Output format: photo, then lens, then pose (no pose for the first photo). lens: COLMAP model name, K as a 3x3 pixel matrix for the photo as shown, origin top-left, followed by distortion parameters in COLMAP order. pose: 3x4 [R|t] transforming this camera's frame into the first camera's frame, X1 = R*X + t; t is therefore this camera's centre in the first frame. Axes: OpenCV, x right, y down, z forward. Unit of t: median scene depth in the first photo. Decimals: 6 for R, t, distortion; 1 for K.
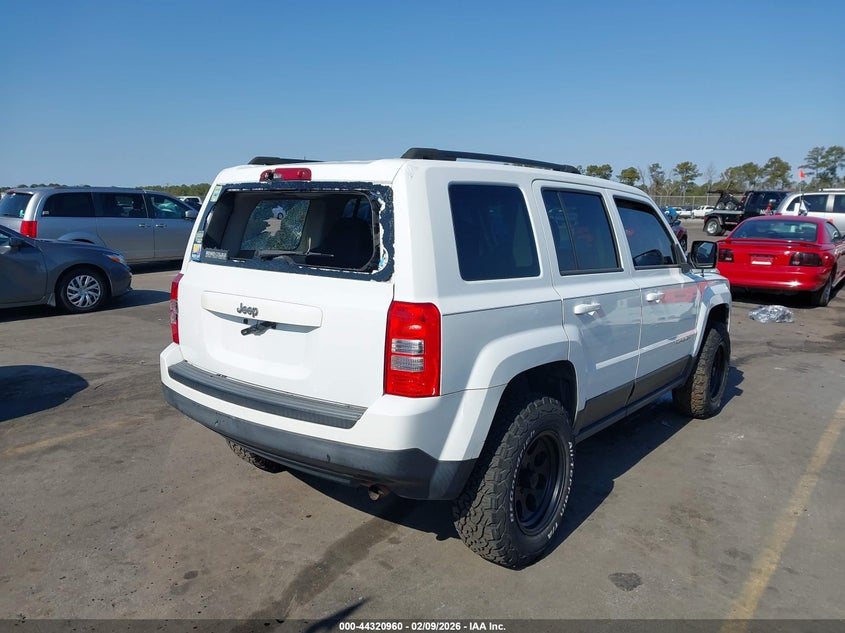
lens RADIAL K [[666.4, 0, 427.4], [0, 666.4, 313.1], [0, 0, 1]] dist [-0.002888, -0.005711]
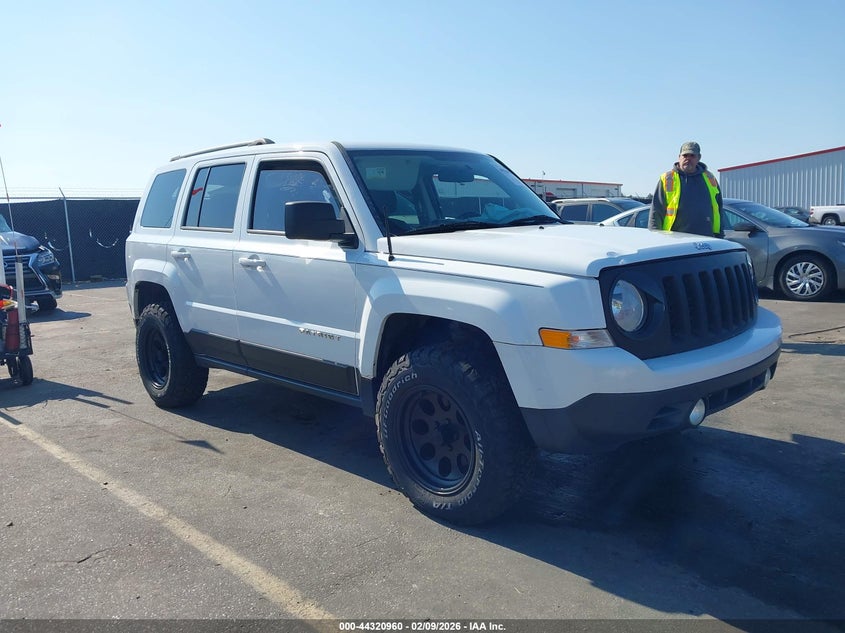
lens RADIAL K [[666.4, 0, 427.4], [0, 666.4, 313.1], [0, 0, 1]] dist [-0.002888, -0.005711]
pose [[-0.107794, 0.129072, -0.985759, 1.208101], [-0.131935, 0.980909, 0.142864, -0.117737], [0.985380, 0.145456, -0.088707, 1.284845]]
